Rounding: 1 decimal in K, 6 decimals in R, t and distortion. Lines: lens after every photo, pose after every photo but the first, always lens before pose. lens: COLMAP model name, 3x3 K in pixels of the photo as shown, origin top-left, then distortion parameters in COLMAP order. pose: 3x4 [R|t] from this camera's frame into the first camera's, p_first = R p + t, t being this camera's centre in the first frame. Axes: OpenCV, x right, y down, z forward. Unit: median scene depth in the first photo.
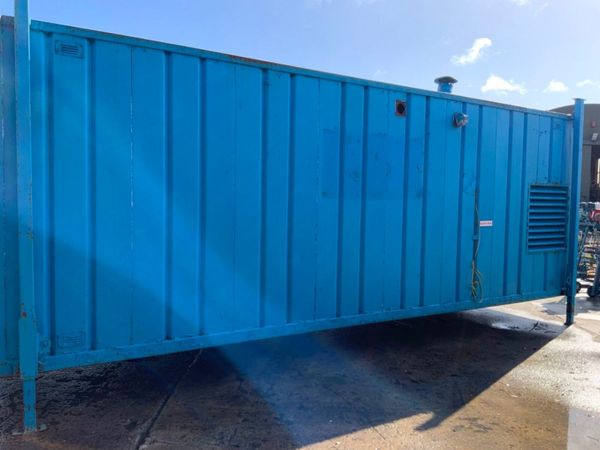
lens RADIAL K [[471.5, 0, 299.9], [0, 471.5, 229.5], [0, 0, 1]] dist [-0.001816, -0.003871]
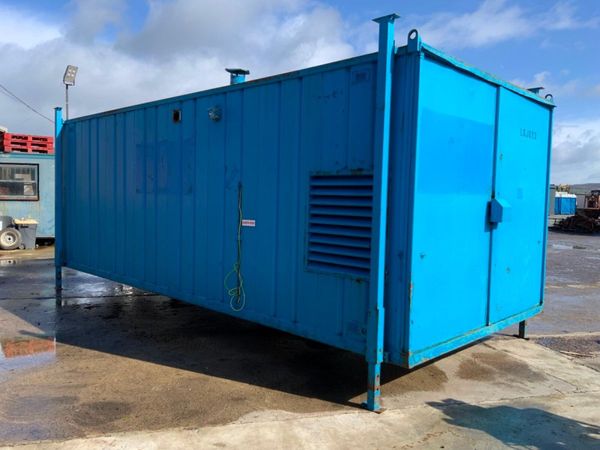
lens RADIAL K [[503.1, 0, 299.7], [0, 503.1, 227.1], [0, 0, 1]] dist [0.044495, -0.094793]
pose [[0.284665, 0.059582, -0.956774, 1.292486], [-0.067825, 0.996817, 0.041896, -0.049990], [0.956225, 0.052967, 0.287800, 0.817341]]
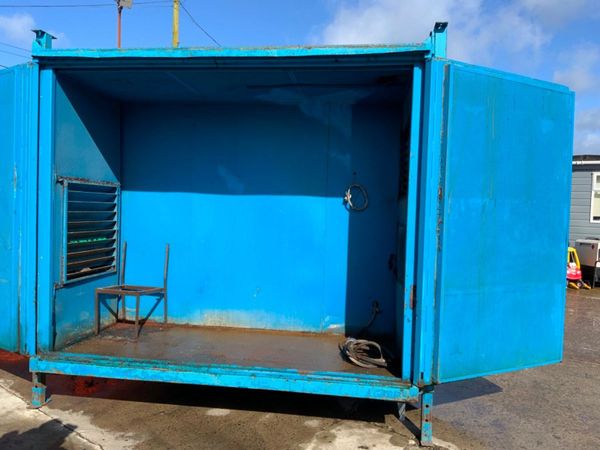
lens RADIAL K [[503.1, 0, 300.2], [0, 503.1, 225.6], [0, 0, 1]] dist [0.044495, -0.094793]
pose [[-0.603437, 0.002334, -0.797407, 1.015775], [-0.071650, 0.995792, 0.057136, -0.103423], [0.794185, 0.091612, -0.600731, 1.852428]]
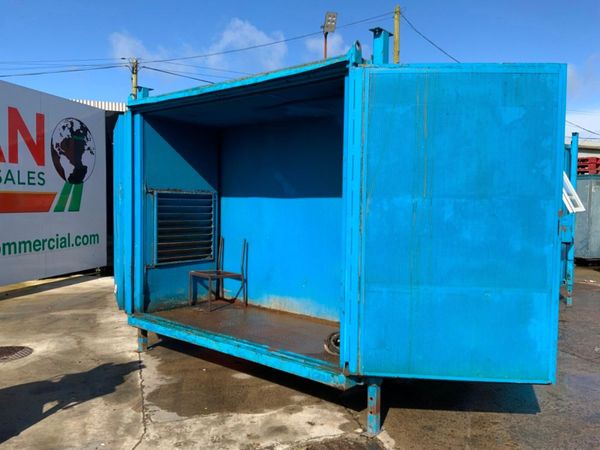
lens RADIAL K [[503.1, 0, 296.8], [0, 503.1, 225.0], [0, 0, 1]] dist [0.044495, -0.094793]
pose [[-0.937603, -0.005100, -0.347671, 0.726907], [-0.037030, 0.995670, 0.085259, -0.131581], [0.345731, 0.092813, -0.933732, 2.188291]]
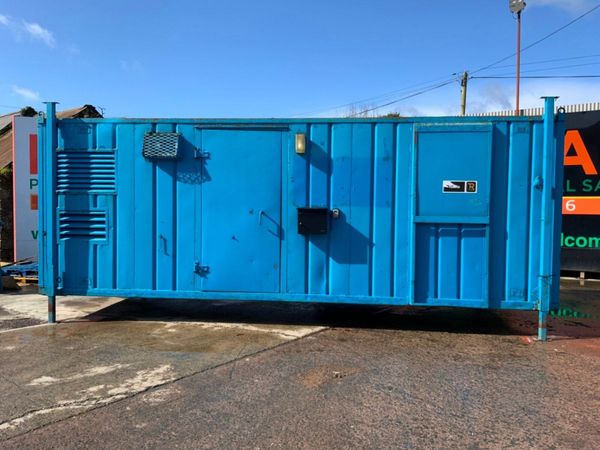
lens RADIAL K [[503.1, 0, 296.2], [0, 503.1, 226.5], [0, 0, 1]] dist [0.044495, -0.094793]
pose [[-0.814711, -0.041241, 0.578399, -0.806363], [0.009626, 0.996368, 0.084602, -0.131108], [-0.579787, 0.074494, -0.811355, 2.248900]]
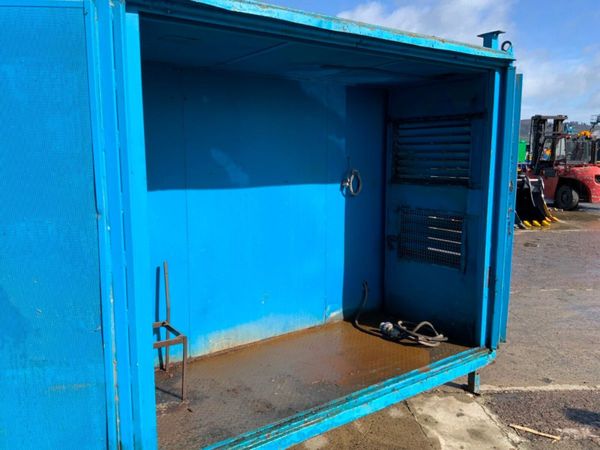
lens RADIAL K [[503.1, 0, 302.9], [0, 503.1, 224.6], [0, 0, 1]] dist [0.044495, -0.094793]
pose [[0.120255, 0.137776, -0.983136, 1.100814], [-0.048655, 0.989951, 0.132779, -0.145810], [0.991550, 0.031867, 0.125750, 1.239384]]
